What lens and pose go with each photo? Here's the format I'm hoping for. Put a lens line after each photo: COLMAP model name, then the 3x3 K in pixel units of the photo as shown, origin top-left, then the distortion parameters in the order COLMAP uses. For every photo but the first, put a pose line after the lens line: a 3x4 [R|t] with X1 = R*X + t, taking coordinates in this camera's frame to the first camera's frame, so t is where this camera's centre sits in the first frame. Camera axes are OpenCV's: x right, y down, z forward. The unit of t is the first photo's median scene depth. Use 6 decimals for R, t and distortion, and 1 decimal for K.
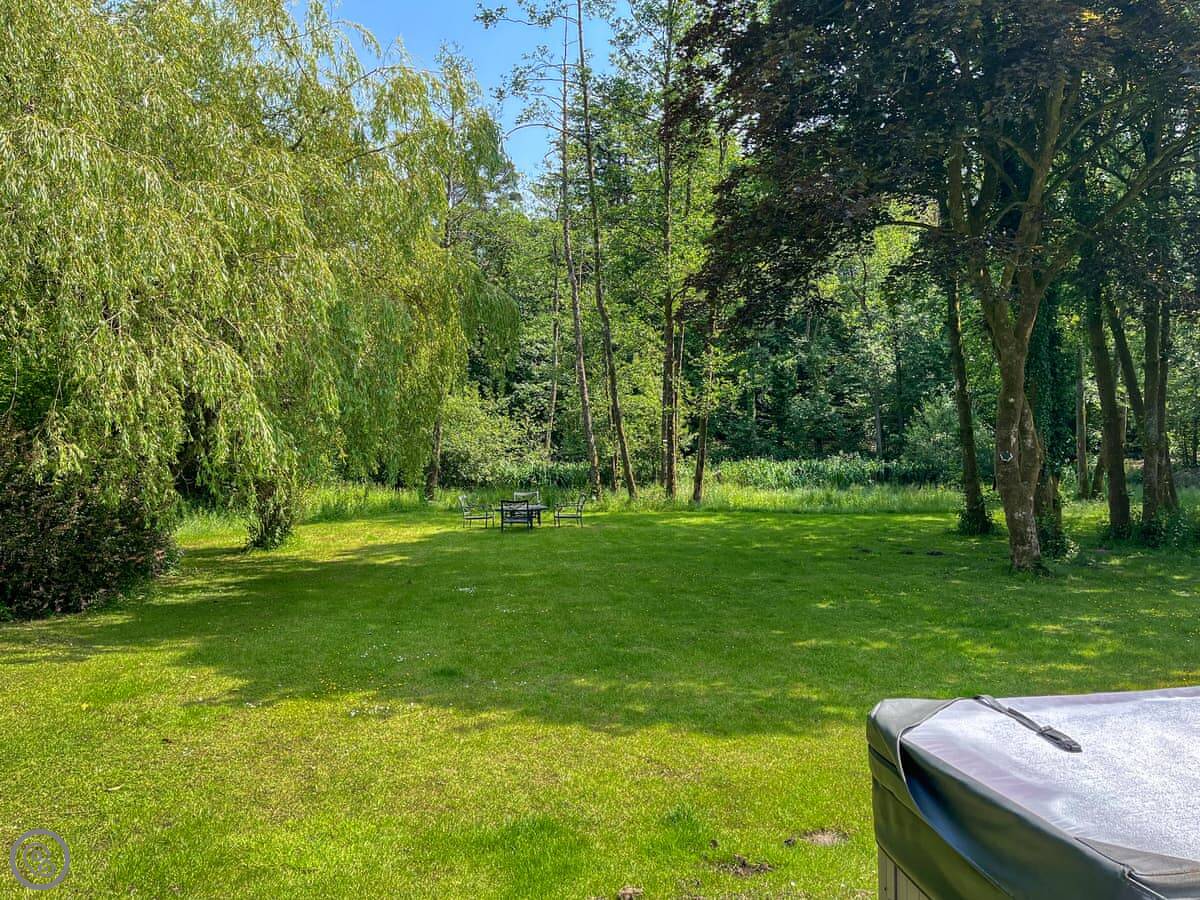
lens RADIAL K [[898.0, 0, 589.8], [0, 898.0, 454.7], [0, 0, 1]] dist [0.043040, -0.065691]
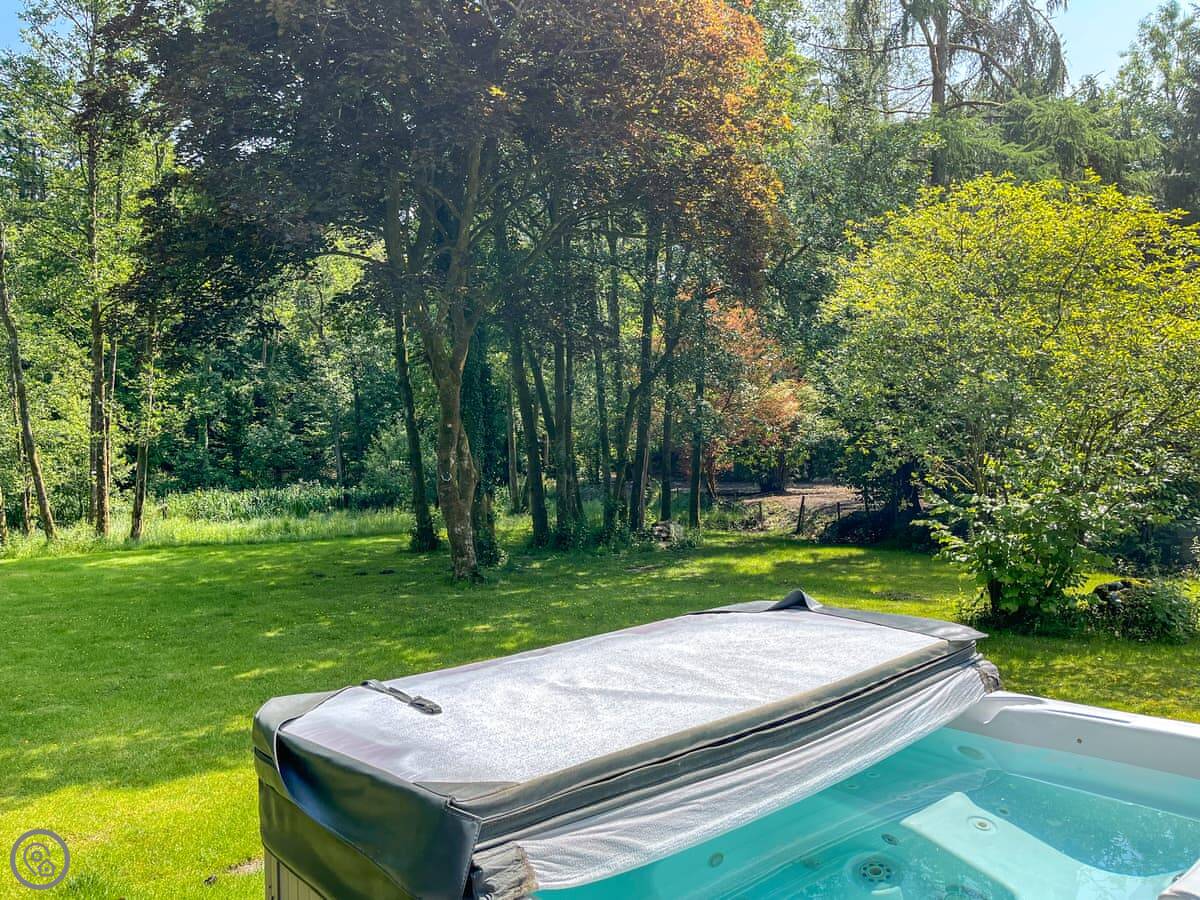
lens RADIAL K [[898.0, 0, 590.1], [0, 898.0, 448.6], [0, 0, 1]] dist [0.043040, -0.065691]
pose [[0.837809, -0.011070, 0.545851, 0.009451], [0.032600, 0.999025, -0.029776, 0.004158], [-0.544989, 0.042741, 0.837353, -0.005903]]
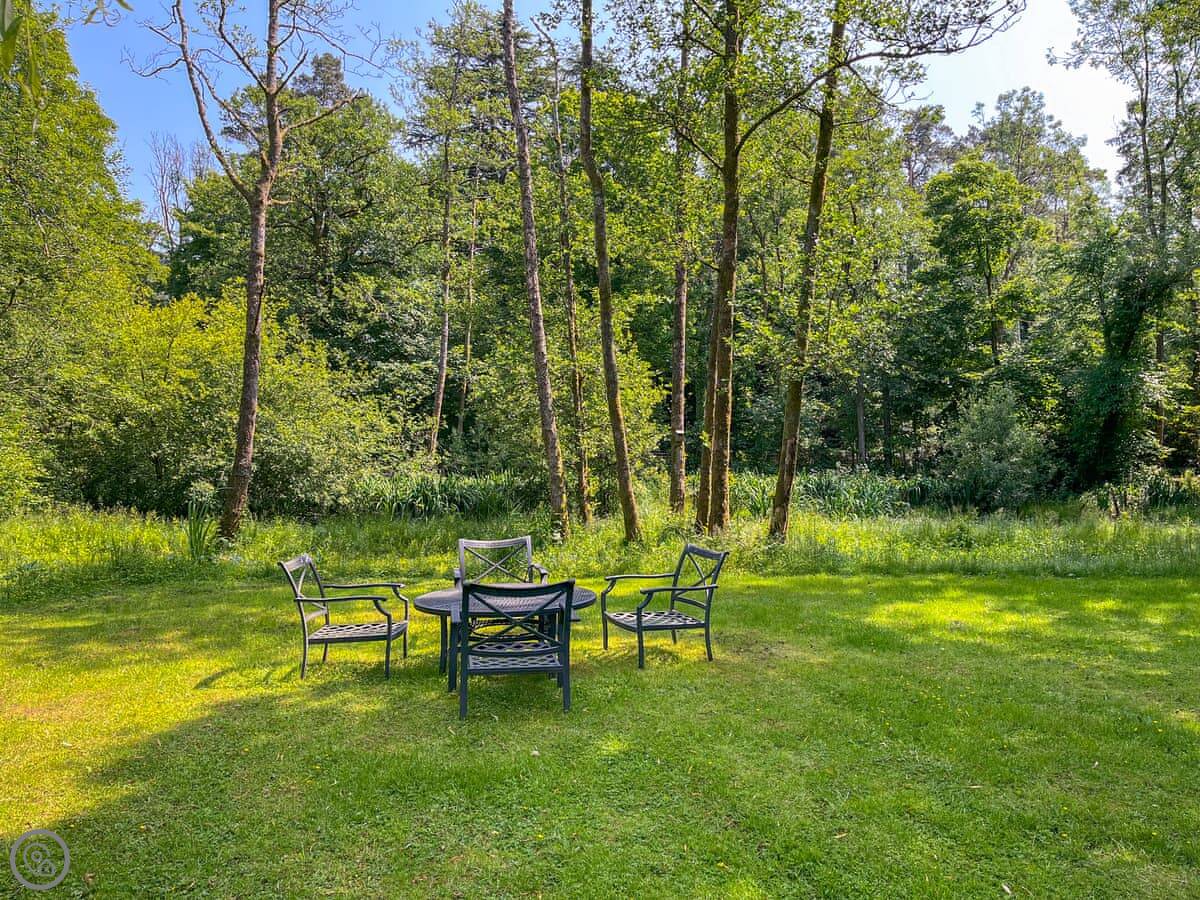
lens RADIAL K [[898.0, 0, 598.9], [0, 898.0, 451.2], [0, 0, 1]] dist [0.043040, -0.065691]
pose [[0.983291, 0.008991, 0.181817, -0.078437], [-0.003519, 0.999532, -0.030400, 0.016484], [-0.182006, 0.029252, 0.982862, 0.544309]]
